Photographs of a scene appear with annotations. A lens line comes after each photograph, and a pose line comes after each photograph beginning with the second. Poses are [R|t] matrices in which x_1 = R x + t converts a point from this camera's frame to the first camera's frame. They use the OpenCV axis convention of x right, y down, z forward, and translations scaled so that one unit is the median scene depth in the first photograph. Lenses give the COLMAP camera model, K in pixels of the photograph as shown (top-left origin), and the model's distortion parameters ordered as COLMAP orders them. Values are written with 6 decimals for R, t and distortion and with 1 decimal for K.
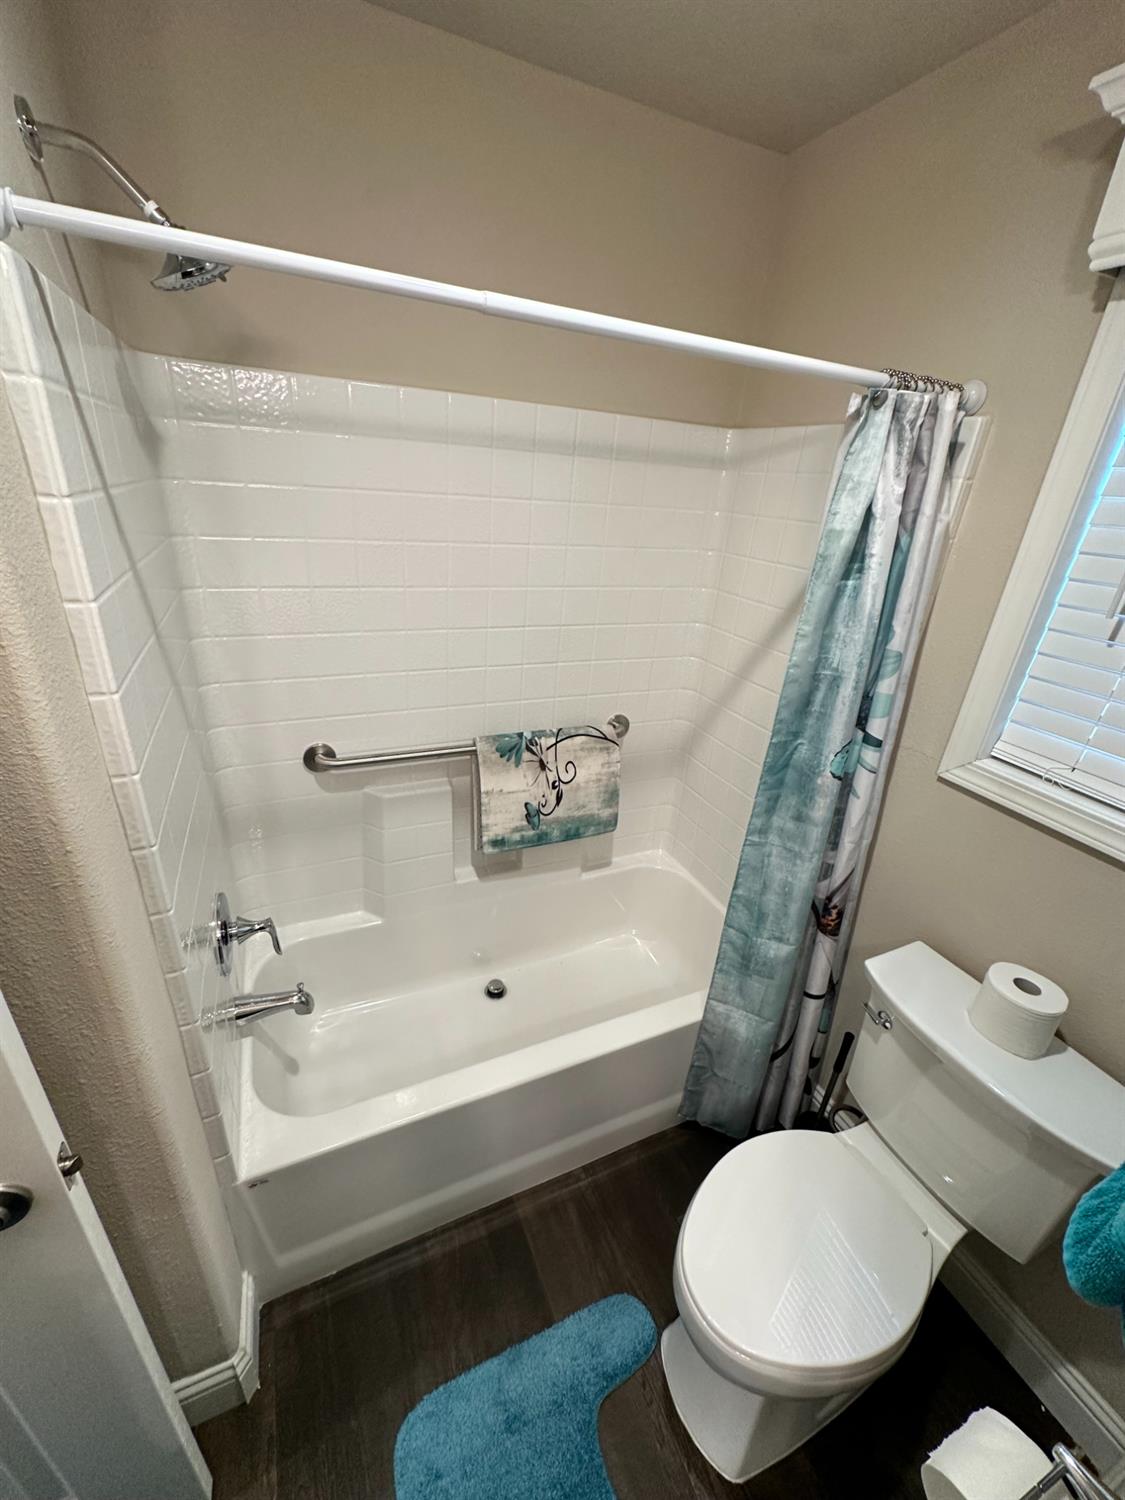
lens RADIAL K [[602.4, 0, 566.1], [0, 602.4, 752.0], [0, 0, 1]] dist [-0.005227, 0.000966]
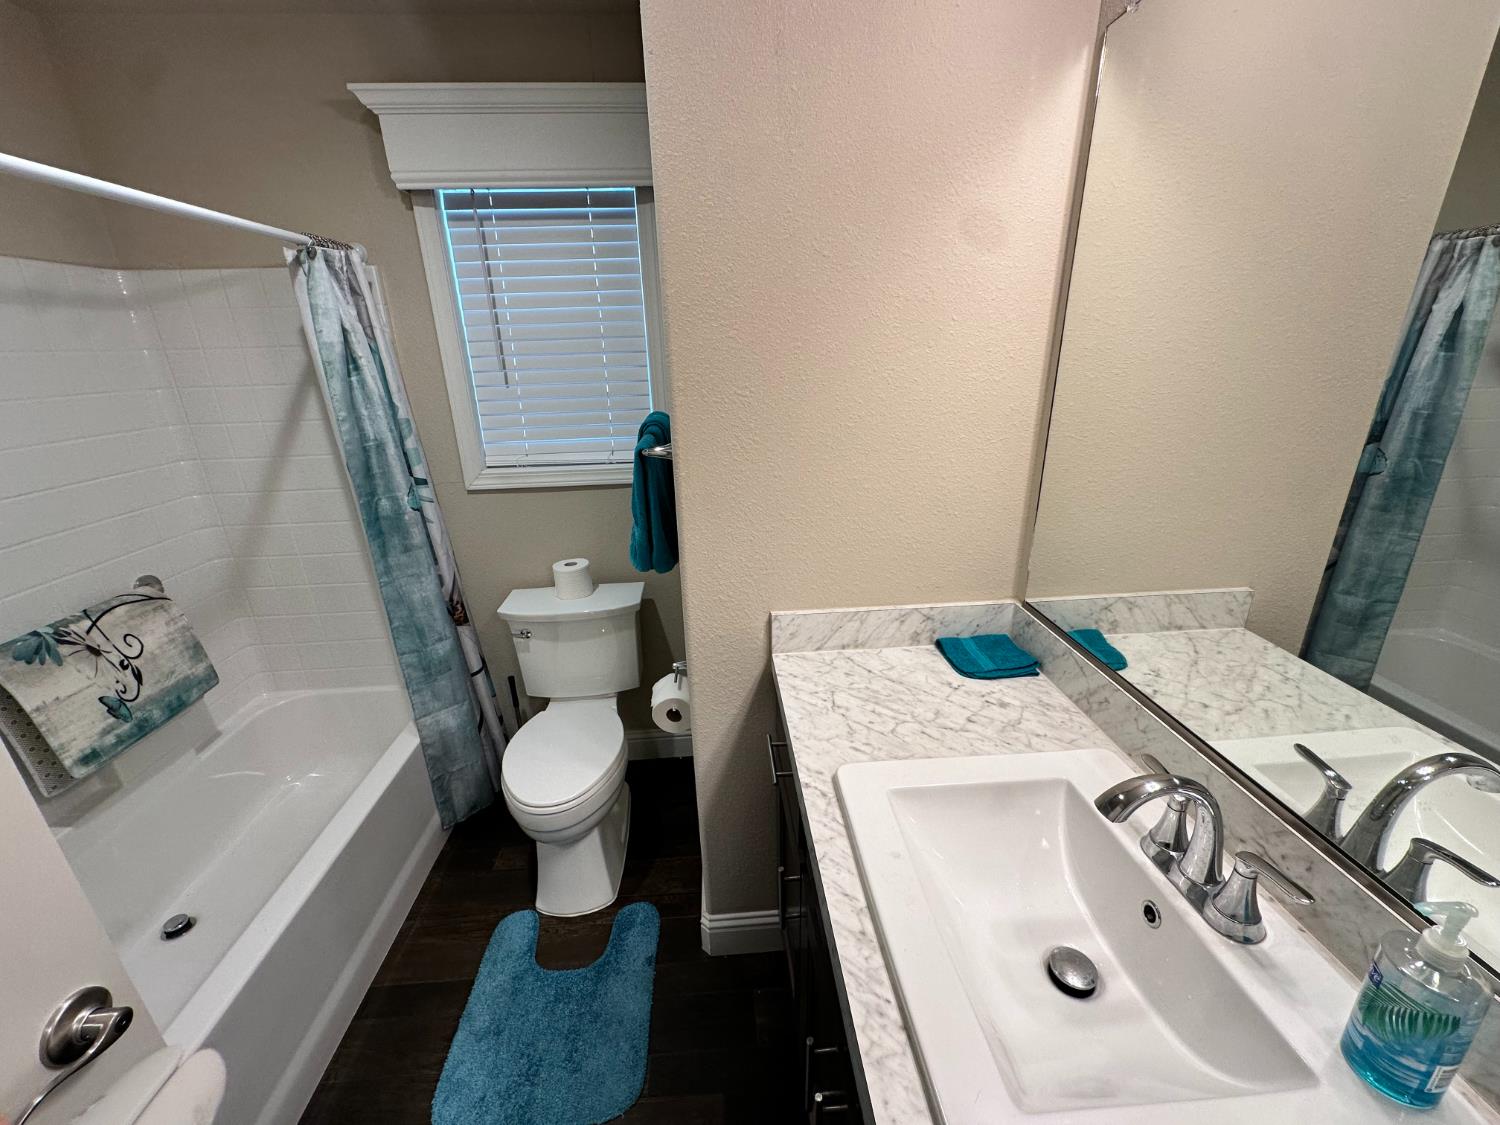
lens RADIAL K [[602.4, 0, 748.9], [0, 602.4, 565.5], [0, 0, 1]] dist [-0.005227, 0.000966]
pose [[0.348577, -0.396743, 0.849170, -0.488741], [0.429931, 0.872738, 0.231272, 0.149146], [-0.832858, 0.284469, 0.474789, -0.275209]]
